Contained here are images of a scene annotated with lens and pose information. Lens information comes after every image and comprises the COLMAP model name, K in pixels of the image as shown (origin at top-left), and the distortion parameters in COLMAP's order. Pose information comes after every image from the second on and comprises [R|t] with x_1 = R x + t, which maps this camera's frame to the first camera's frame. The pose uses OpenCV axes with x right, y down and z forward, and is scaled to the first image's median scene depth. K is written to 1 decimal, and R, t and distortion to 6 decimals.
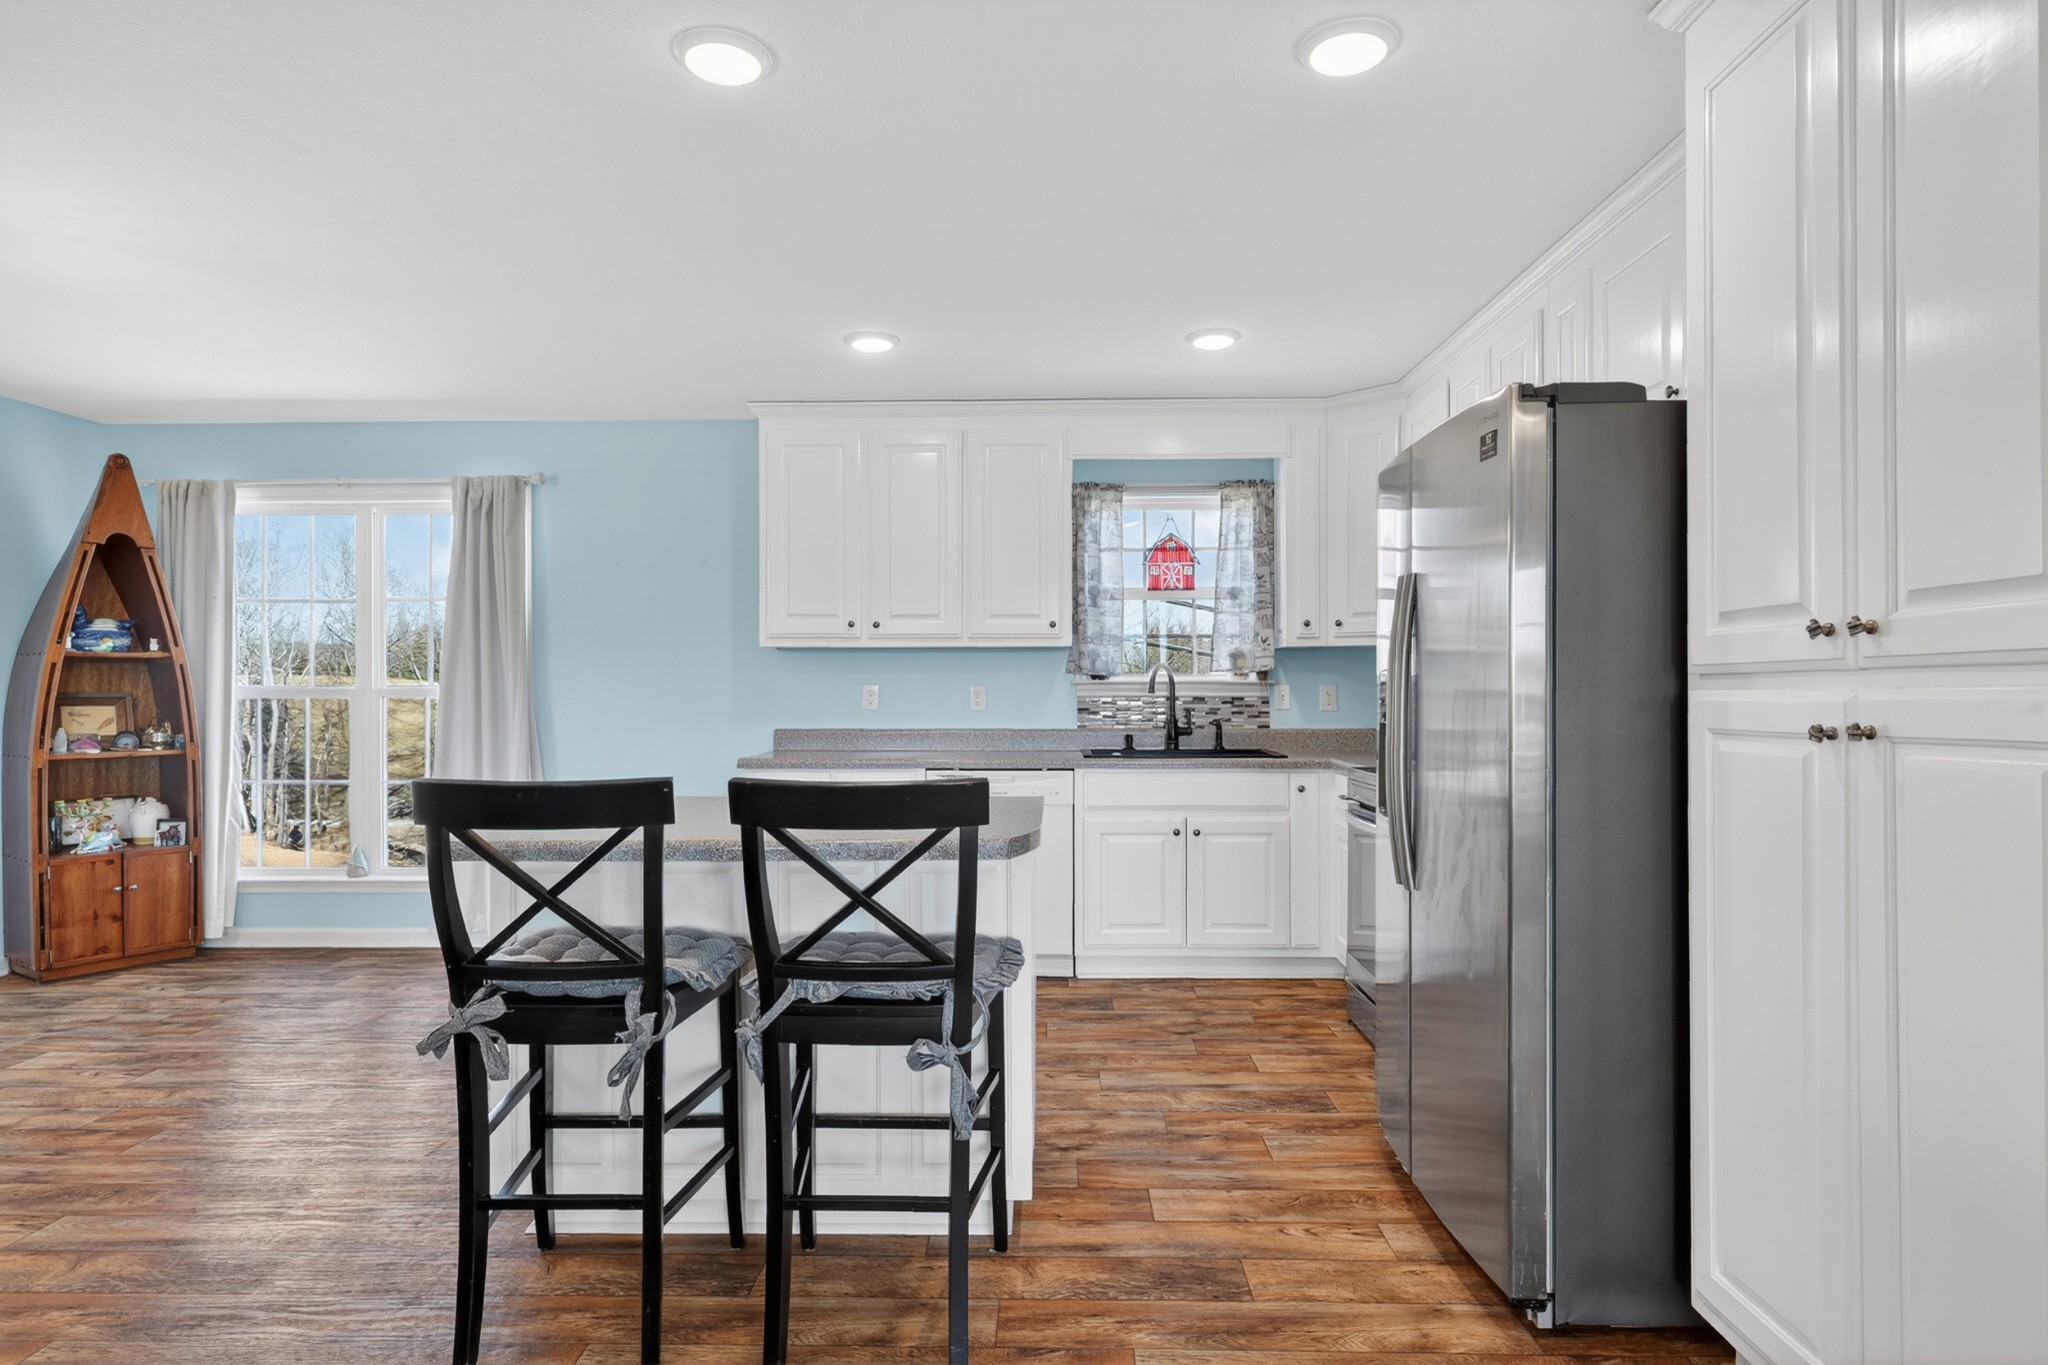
lens RADIAL K [[1132.9, 0, 1031.4], [0, 1132.9, 689.3], [0, 0, 1]] dist [0.003256, 0.001346]
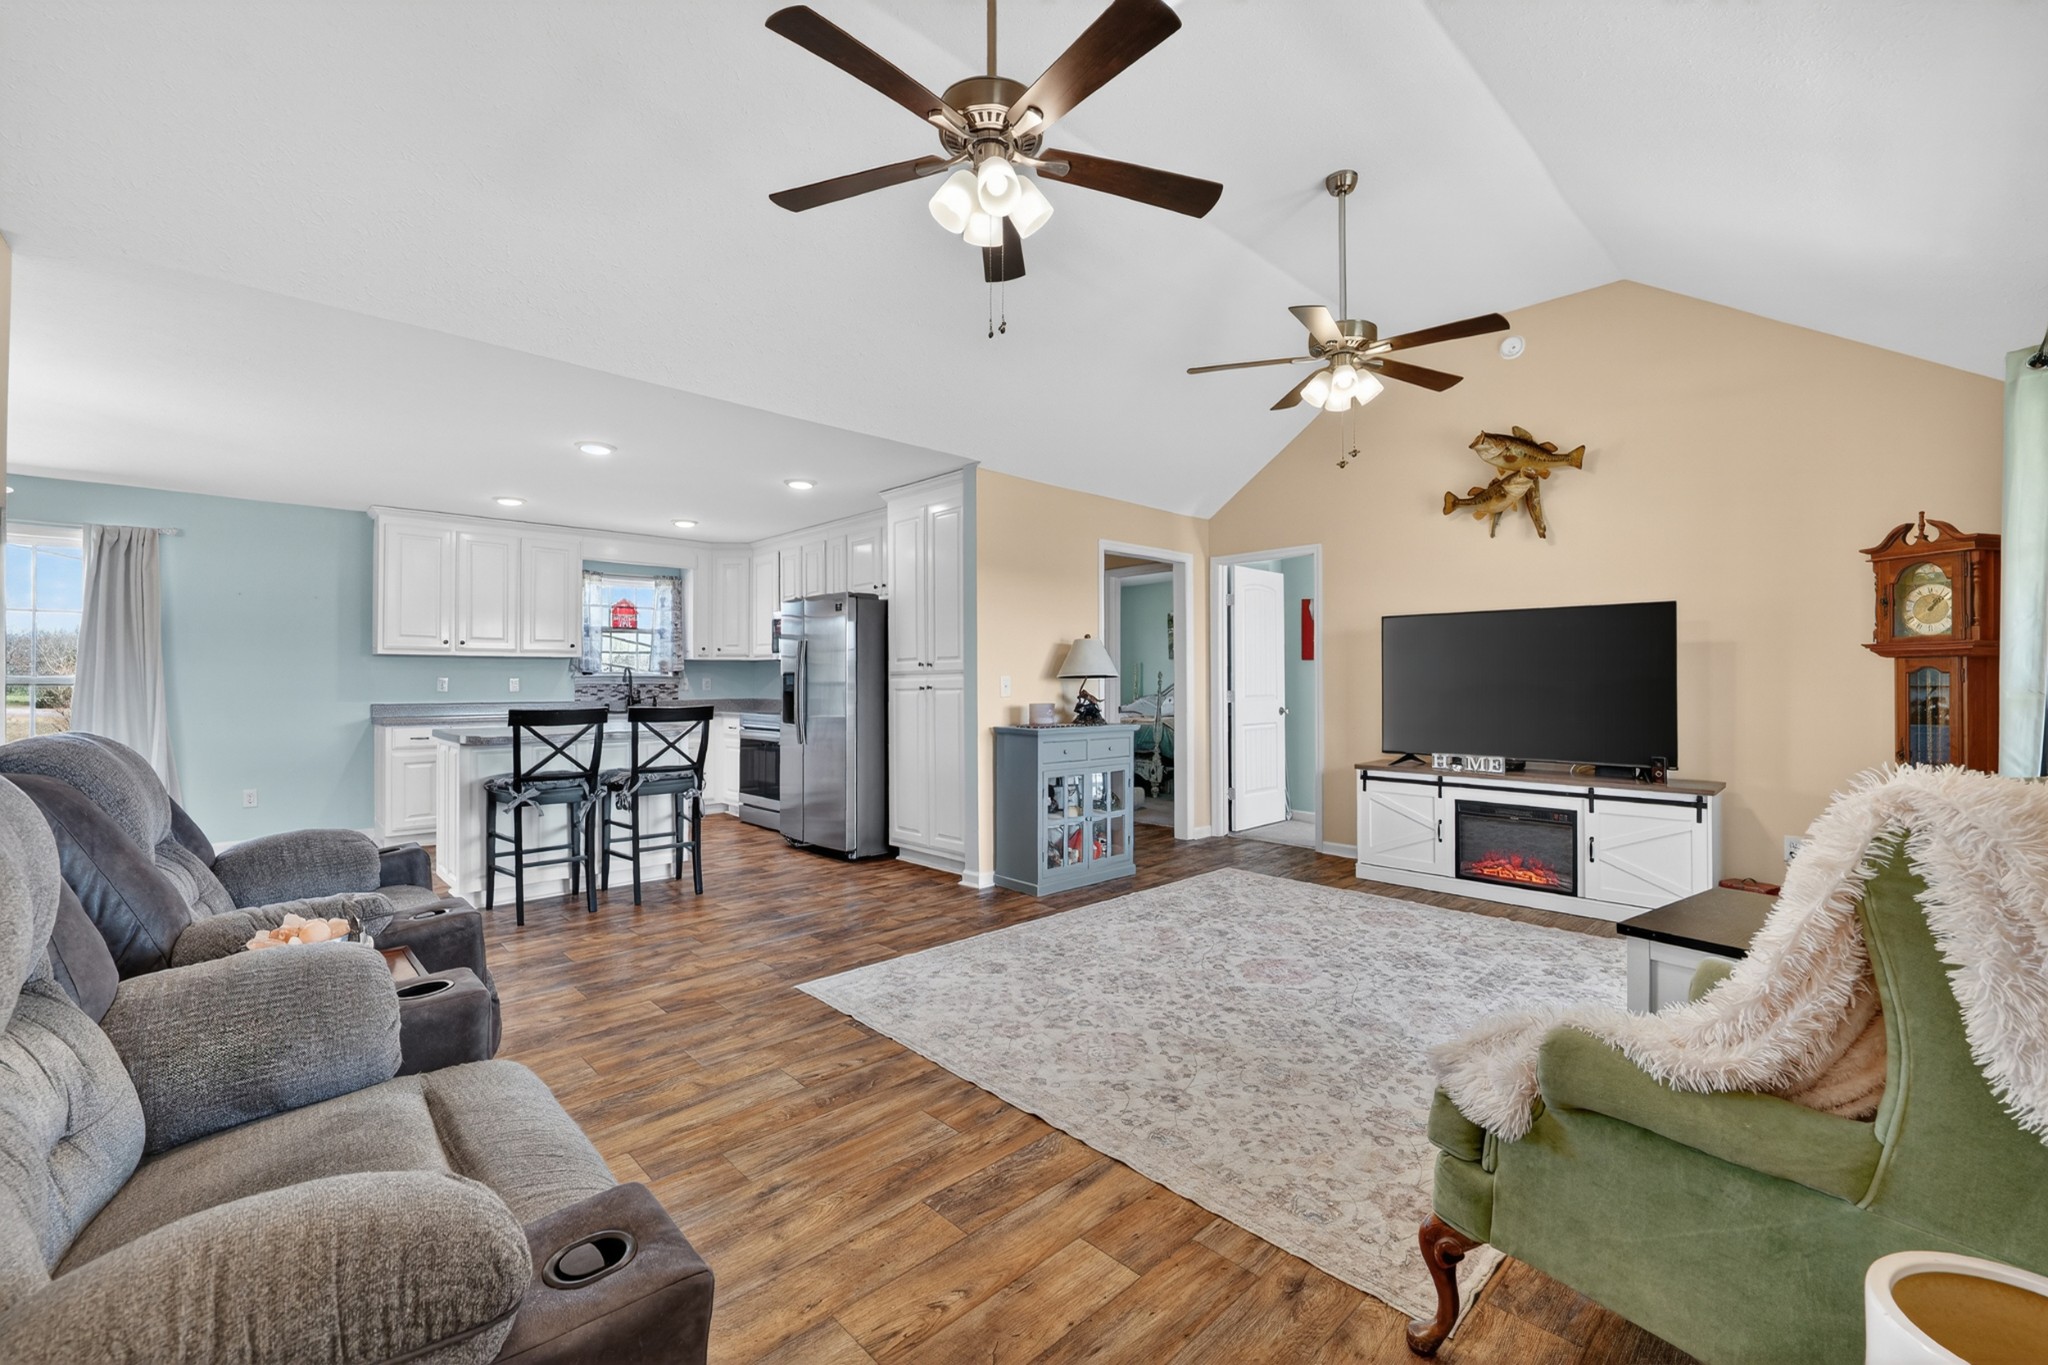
lens RADIAL K [[847.2, 0, 1017.0], [0, 847.2, 680.3], [0, 0, 1]] dist [-0.010853, 0.000670]
pose [[0.714472, 0.001637, 0.699662, -0.440636], [0.001947, 0.999989, -0.004328, 0.007883], [-0.699661, 0.004454, 0.714461, -0.528980]]
